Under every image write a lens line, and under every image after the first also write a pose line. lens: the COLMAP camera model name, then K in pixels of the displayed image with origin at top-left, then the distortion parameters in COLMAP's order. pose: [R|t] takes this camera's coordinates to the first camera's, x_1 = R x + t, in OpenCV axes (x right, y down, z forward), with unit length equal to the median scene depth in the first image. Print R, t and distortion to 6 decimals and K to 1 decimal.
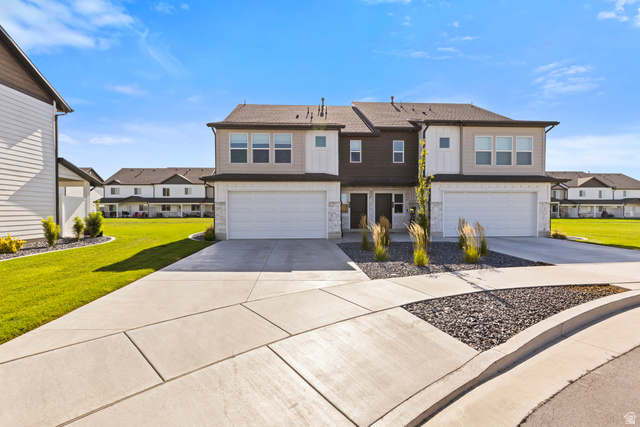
lens RADIAL K [[292.6, 0, 317.5], [0, 292.6, 212.6], [0, 0, 1]] dist [0.003847, 0.000081]
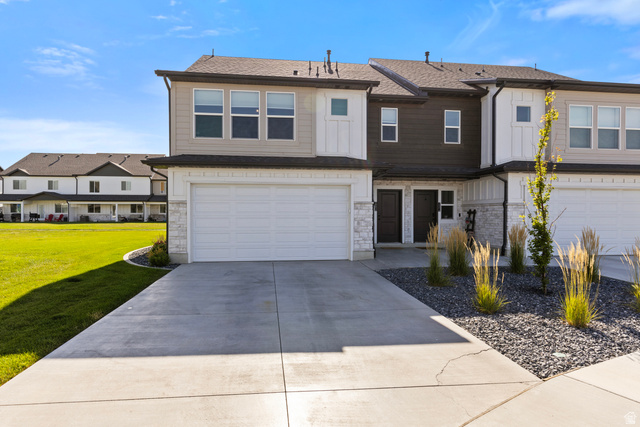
lens RADIAL K [[364.8, 0, 321.0], [0, 364.8, 213.7], [0, 0, 1]] dist [0.000568, -0.000347]
pose [[0.997395, 0.003823, 0.072032, -0.084824], [-0.003568, 0.999987, -0.003671, -0.007485], [-0.072045, 0.003405, 0.997396, 0.211647]]
